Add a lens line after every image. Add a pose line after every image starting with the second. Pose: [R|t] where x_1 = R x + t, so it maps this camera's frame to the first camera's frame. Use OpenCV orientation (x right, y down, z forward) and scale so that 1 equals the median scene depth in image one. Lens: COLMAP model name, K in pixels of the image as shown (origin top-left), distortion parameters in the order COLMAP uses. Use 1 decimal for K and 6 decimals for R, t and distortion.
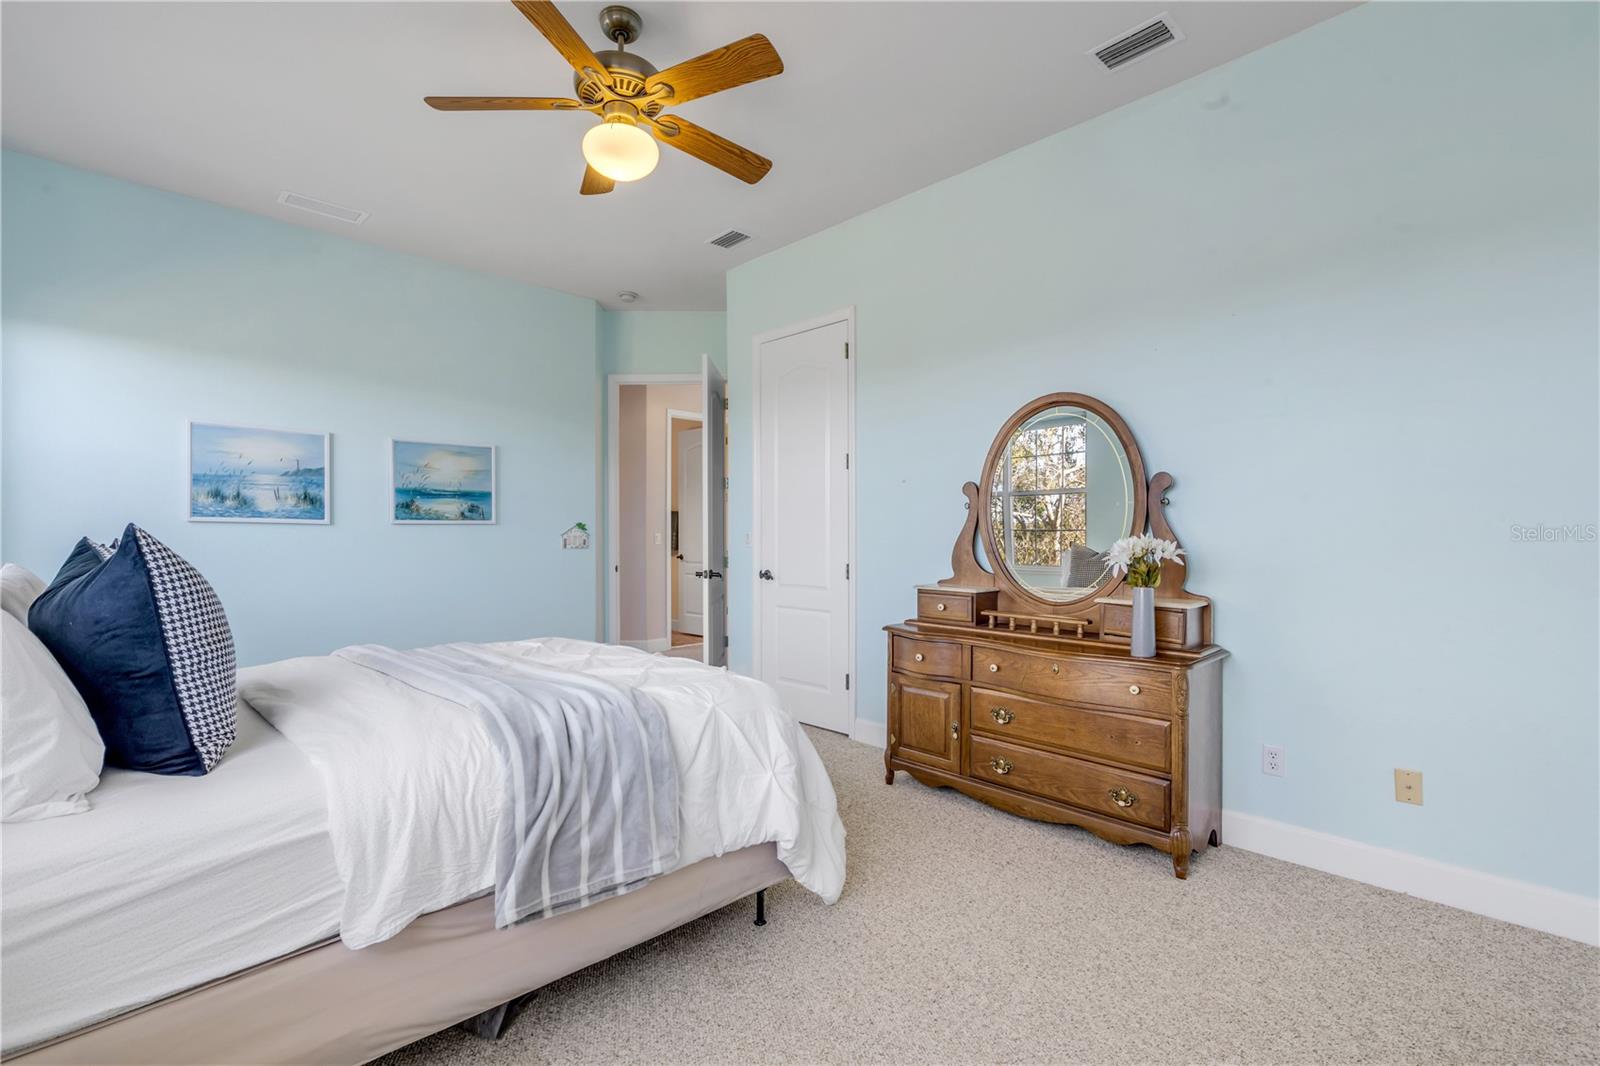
lens RADIAL K [[723.6, 0, 798.8], [0, 723.6, 533.8], [0, 0, 1]] dist [0.011009, -0.000864]
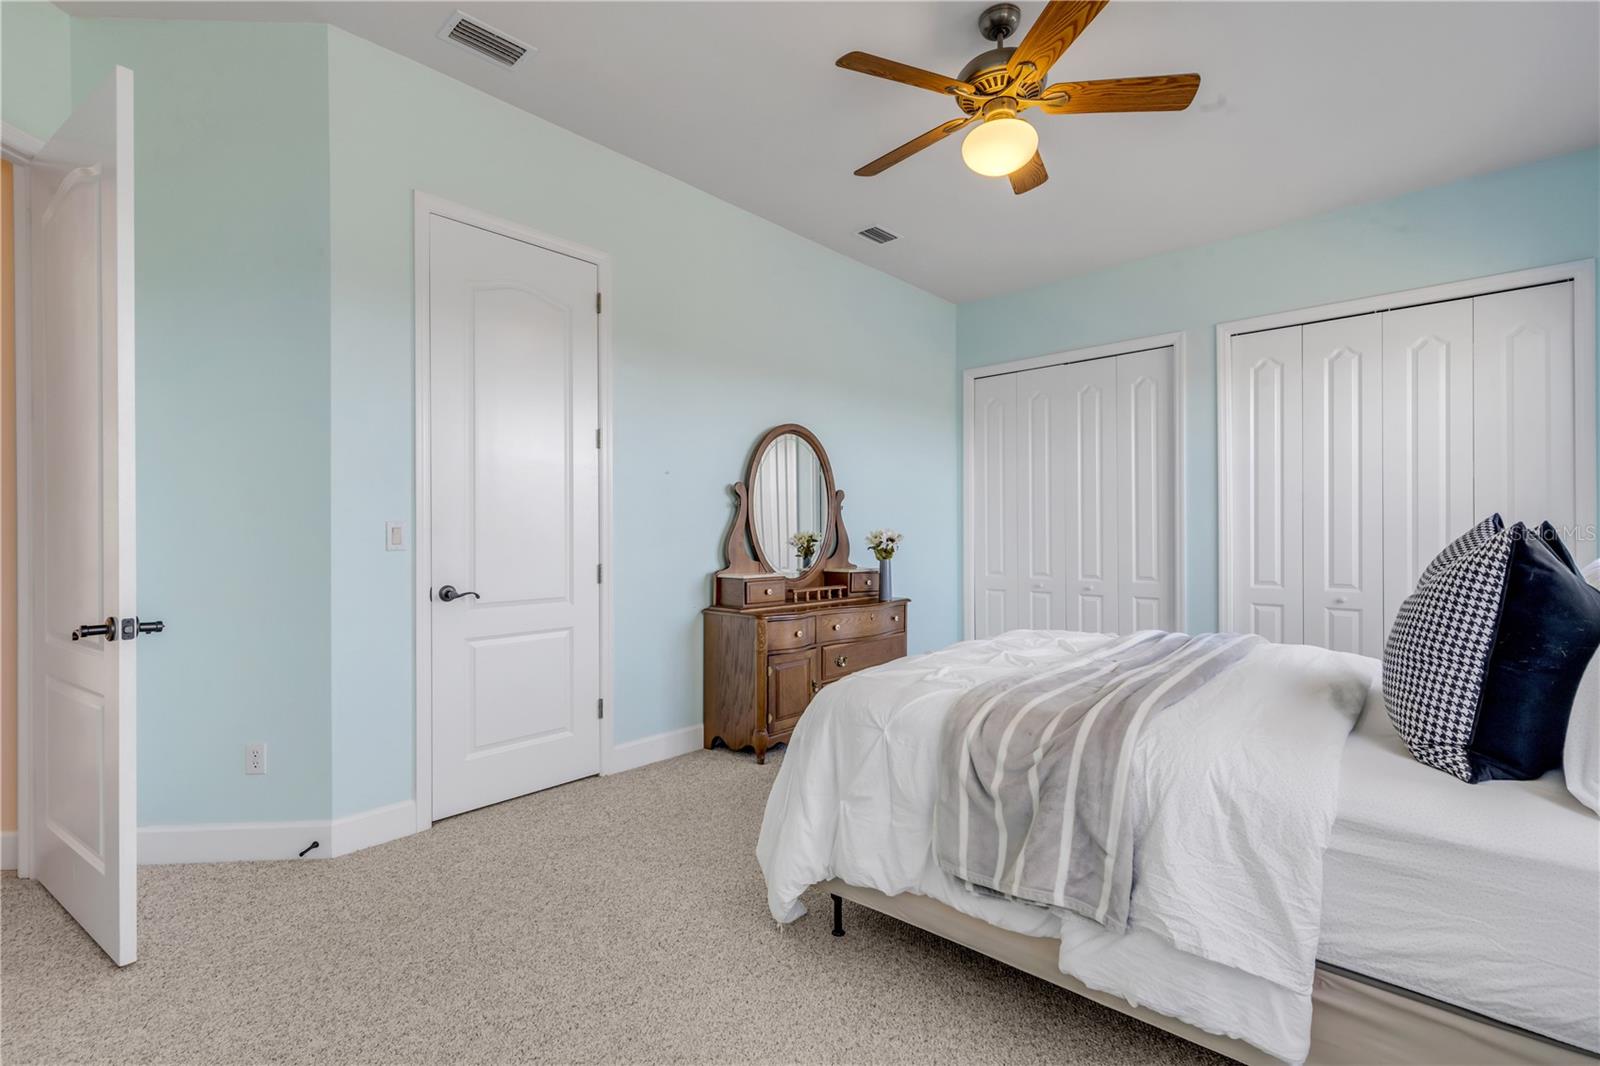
lens RADIAL K [[723.6, 0, 806.0], [0, 723.6, 531.1], [0, 0, 1]] dist [0.011009, -0.000864]
pose [[-0.043433, -0.001686, 0.999055, -0.982858], [0.003962, 0.999990, 0.001859, 0.004888], [-0.999048, 0.004039, -0.043426, 1.038899]]
